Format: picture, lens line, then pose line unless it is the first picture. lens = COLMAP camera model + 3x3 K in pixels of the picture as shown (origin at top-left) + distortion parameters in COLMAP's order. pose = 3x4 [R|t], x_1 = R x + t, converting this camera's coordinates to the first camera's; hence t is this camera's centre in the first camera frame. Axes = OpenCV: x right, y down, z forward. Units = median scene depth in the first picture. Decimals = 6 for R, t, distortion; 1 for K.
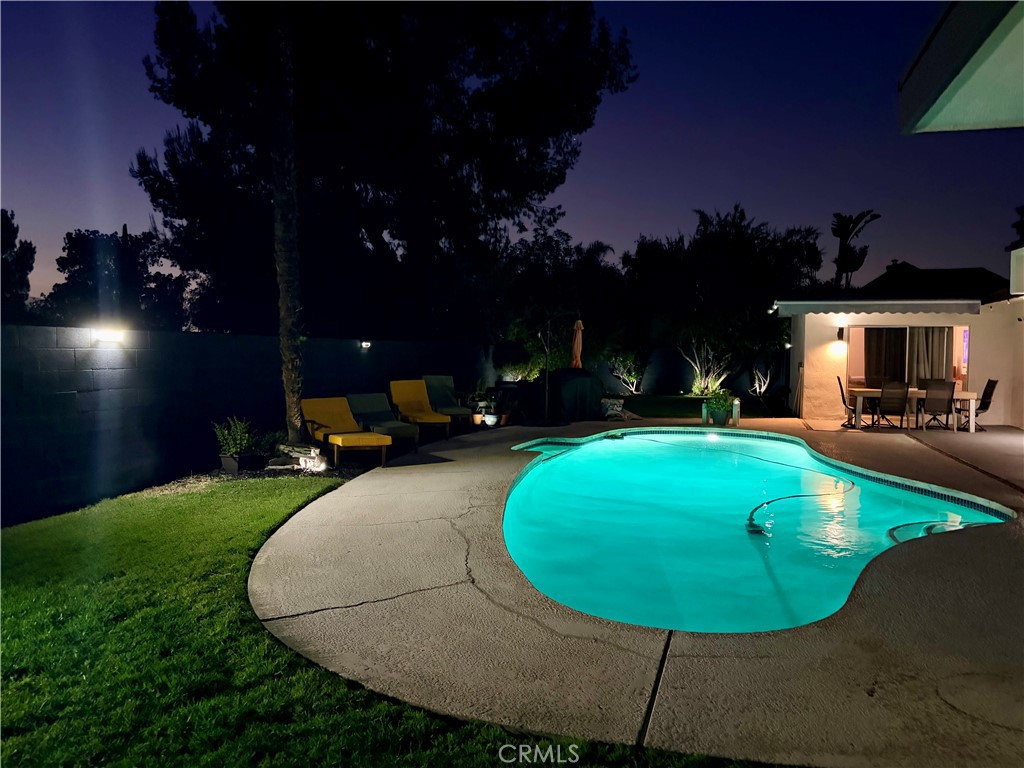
lens RADIAL K [[760.5, 0, 510.3], [0, 760.5, 384.5], [0, 0, 1]] dist [0.057212, -0.058721]
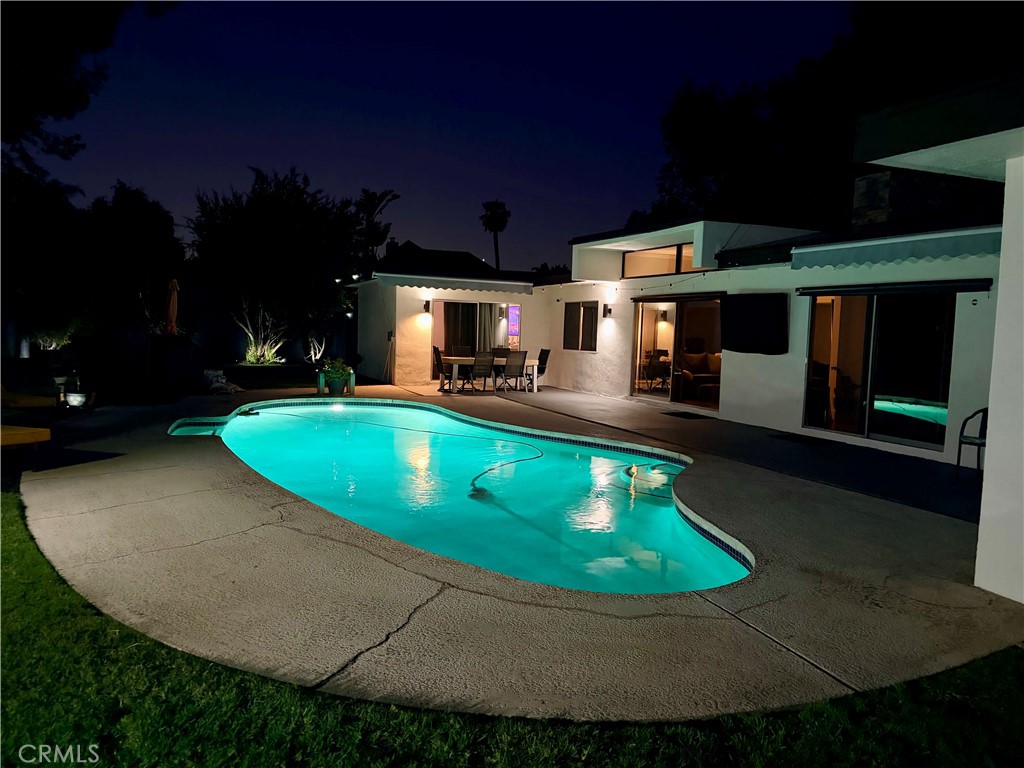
lens RADIAL K [[760.5, 0, 512.3], [0, 760.5, 389.4], [0, 0, 1]] dist [0.057212, -0.058721]
pose [[0.786157, -0.034141, 0.617084, -0.157646], [0.002278, 0.998626, 0.052348, -0.005288], [-0.618023, -0.039748, 0.785154, 0.077500]]
